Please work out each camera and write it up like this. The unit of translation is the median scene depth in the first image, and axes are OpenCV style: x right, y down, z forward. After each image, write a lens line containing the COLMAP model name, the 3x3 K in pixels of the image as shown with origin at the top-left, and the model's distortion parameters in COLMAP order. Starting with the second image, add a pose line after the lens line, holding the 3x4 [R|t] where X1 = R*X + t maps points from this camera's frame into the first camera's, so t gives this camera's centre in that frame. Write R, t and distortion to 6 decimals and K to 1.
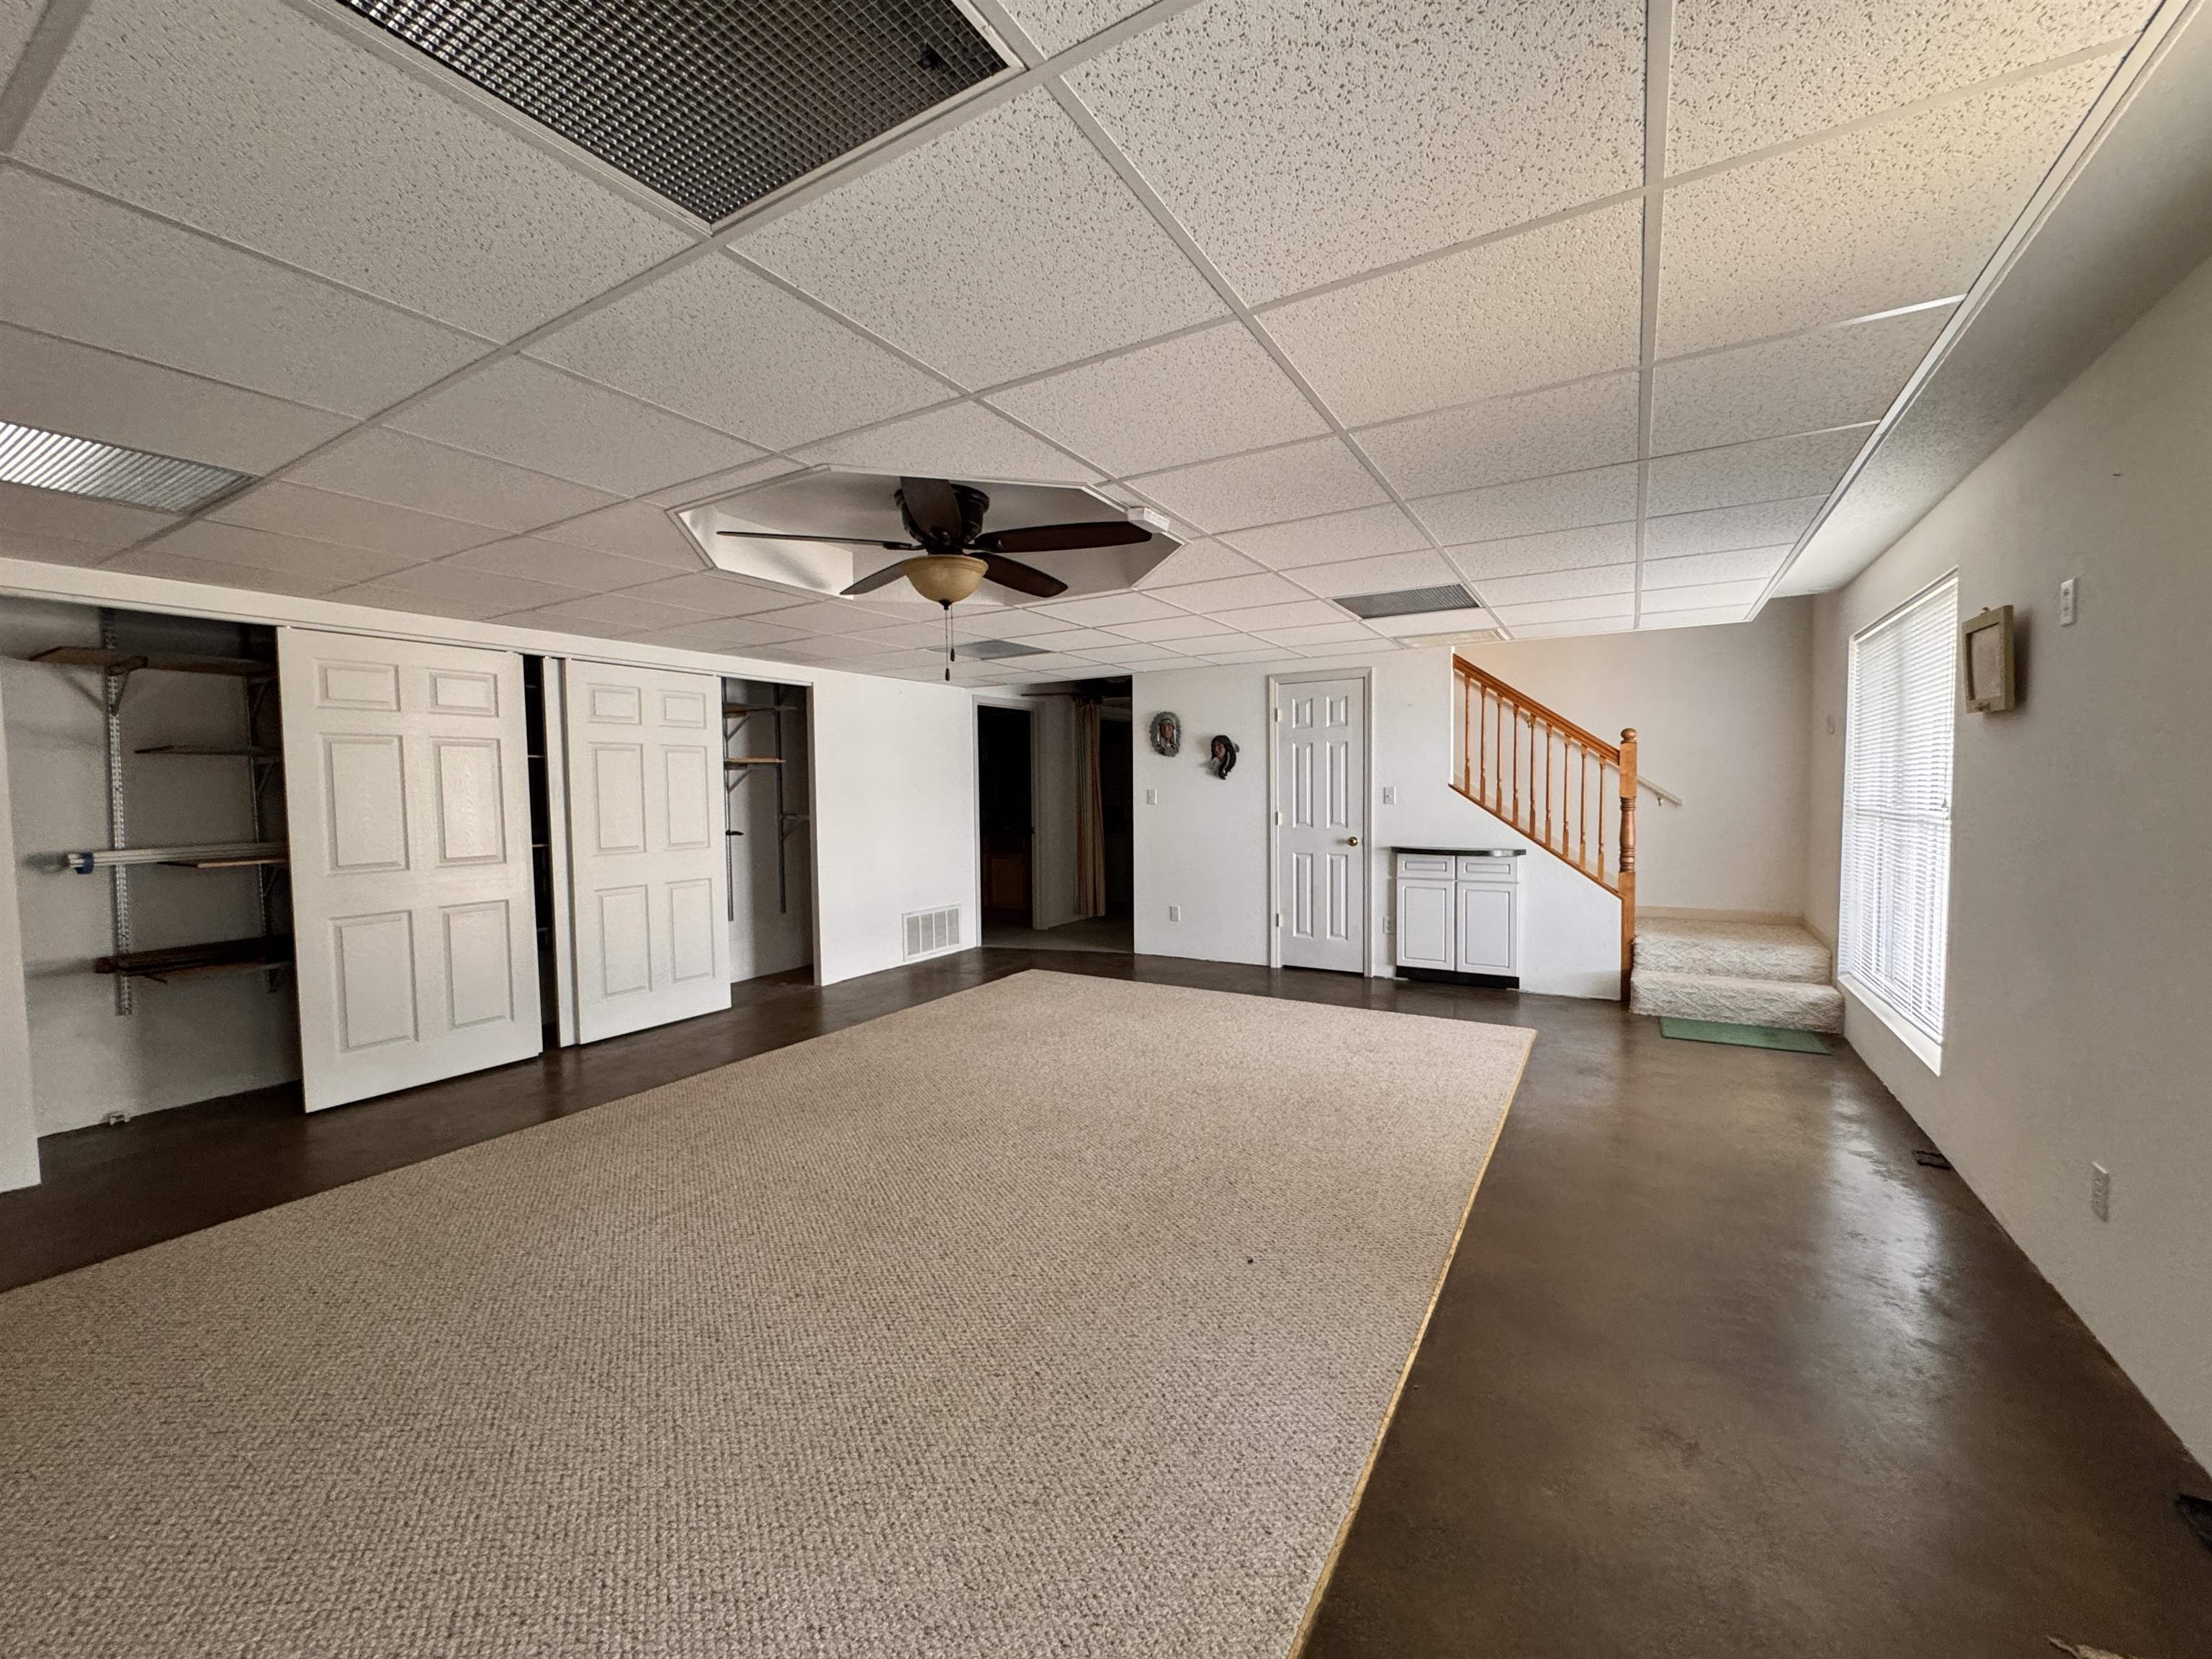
lens RADIAL K [[879.5, 0, 1103.1], [0, 879.5, 829.2], [0, 0, 1]] dist [-0.005653, 0.000477]
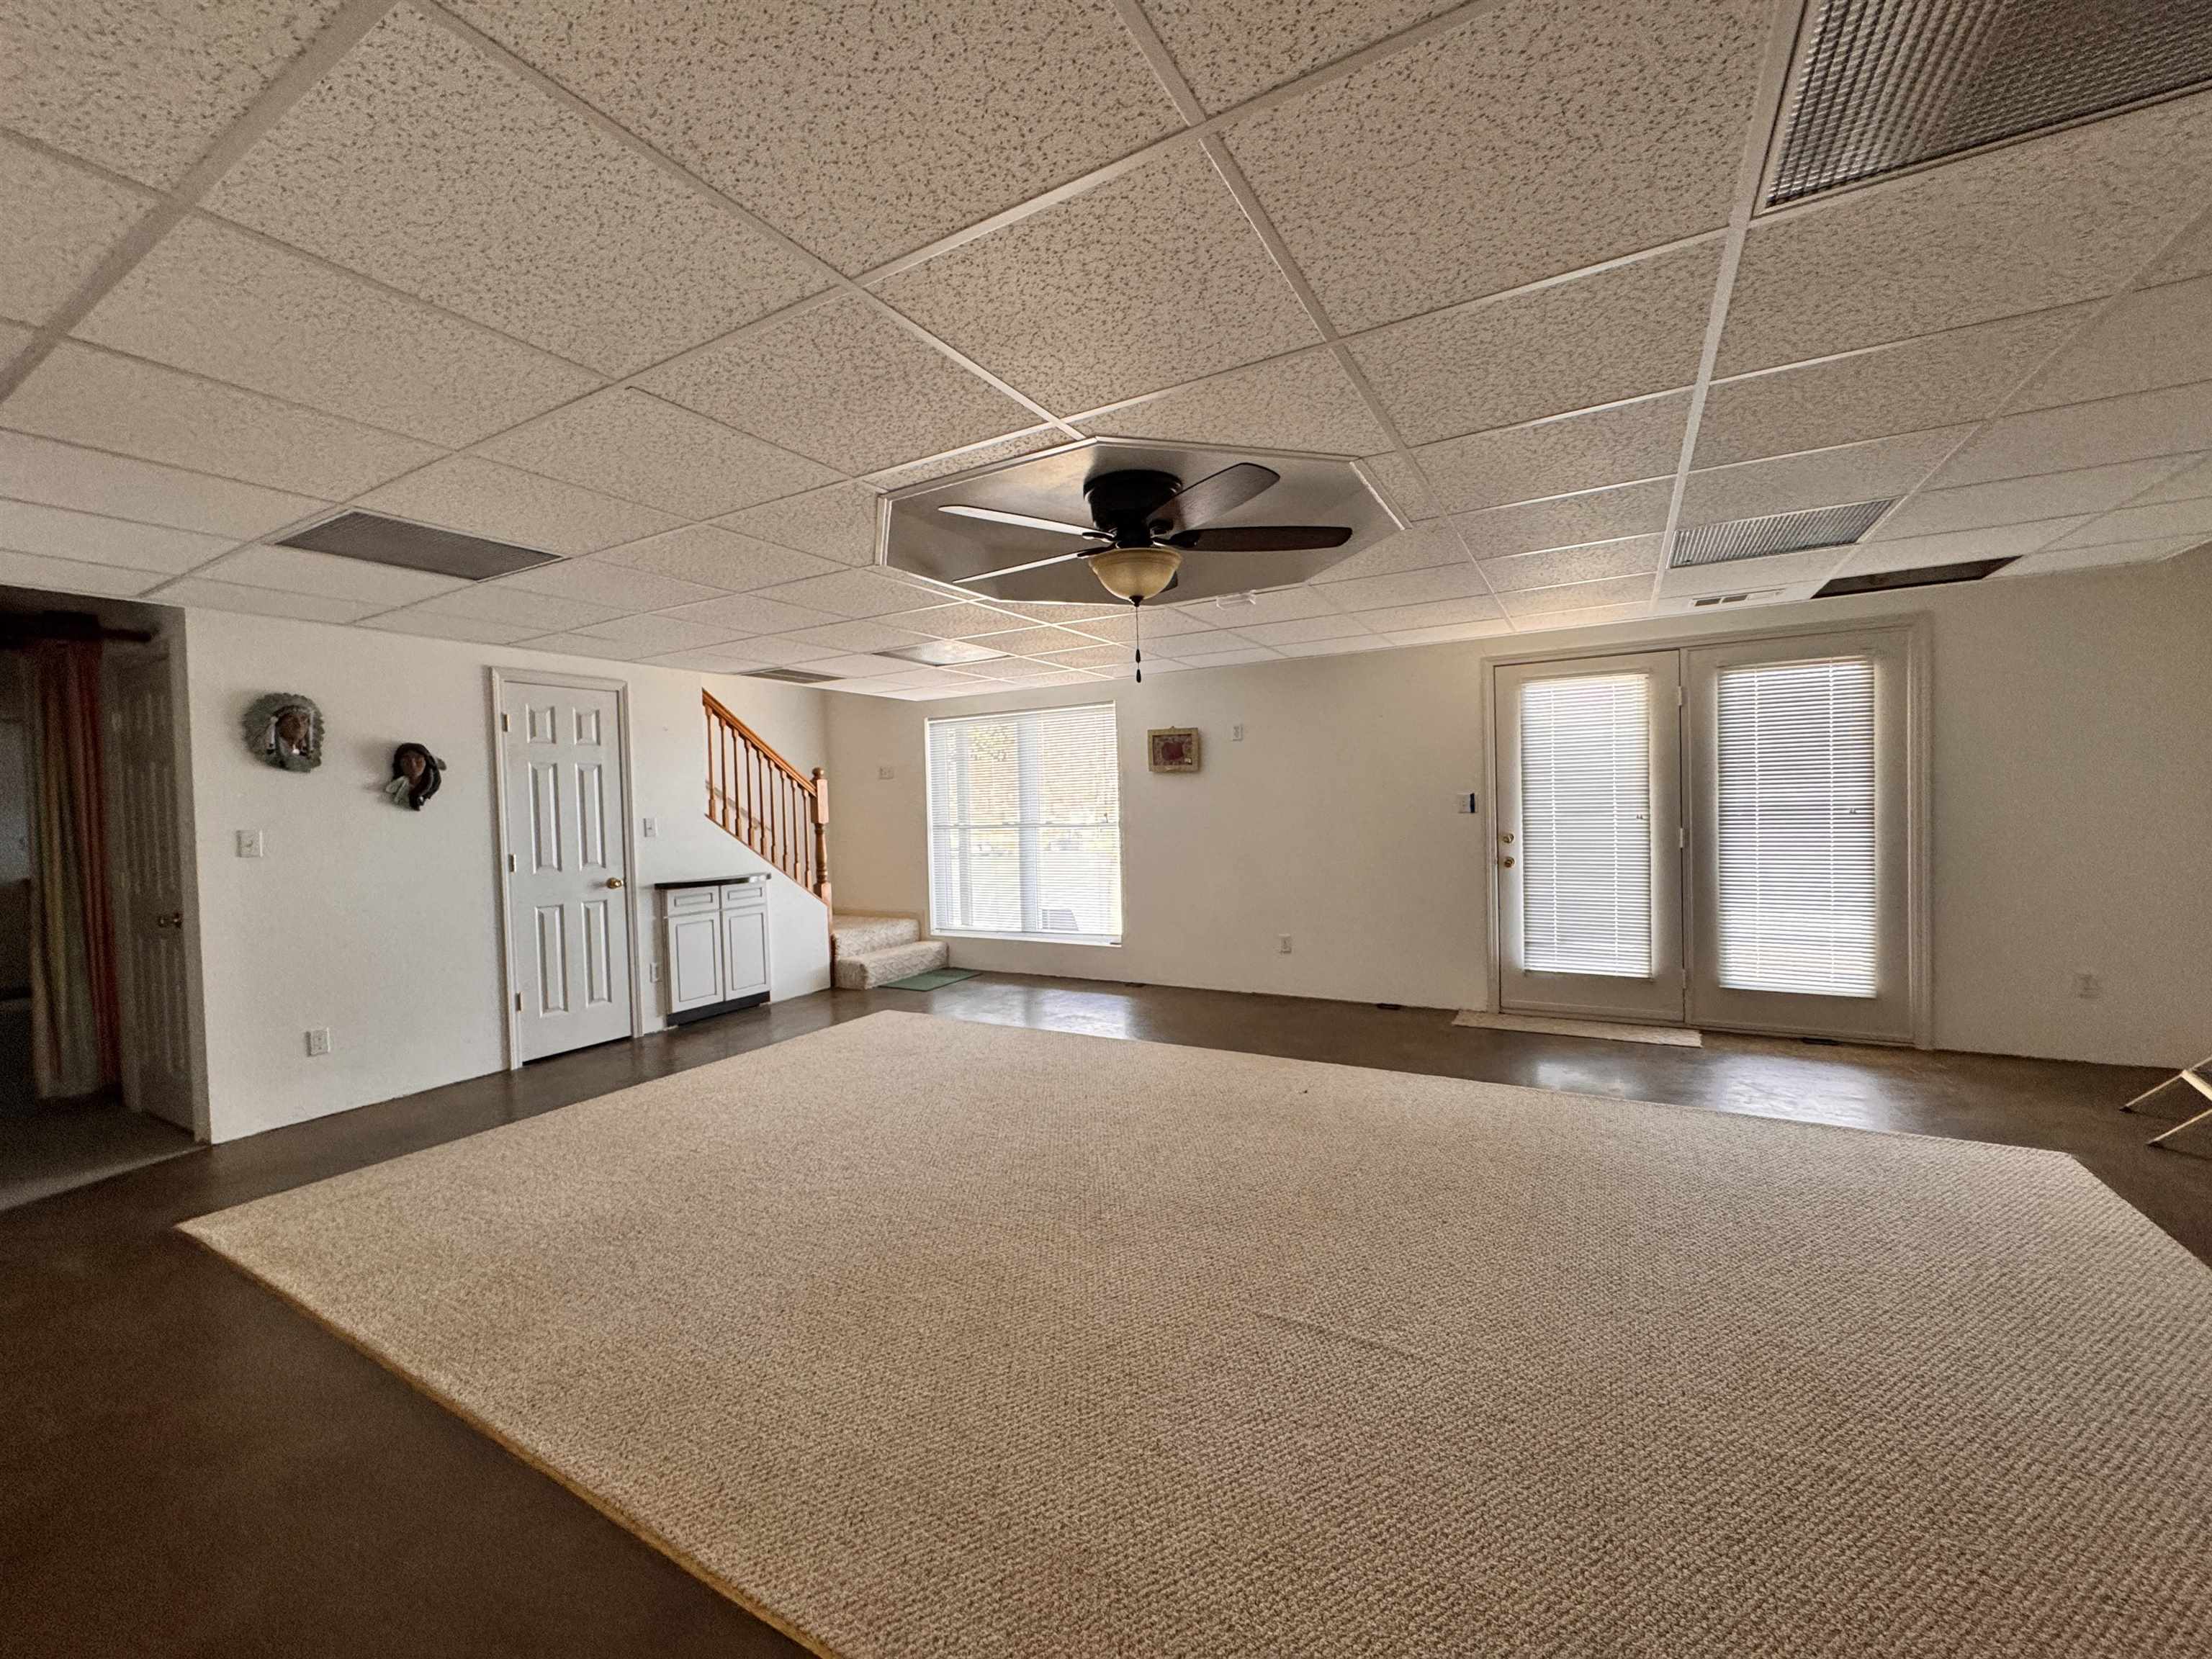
lens RADIAL K [[879.5, 0, 1101.4], [0, 879.5, 832.3], [0, 0, 1]] dist [-0.005653, 0.000477]
pose [[-0.021113, -0.018640, 0.999603, -0.583867], [0.073653, 0.997080, 0.020149, -0.017814], [-0.997060, 0.074049, -0.019679, 0.559792]]
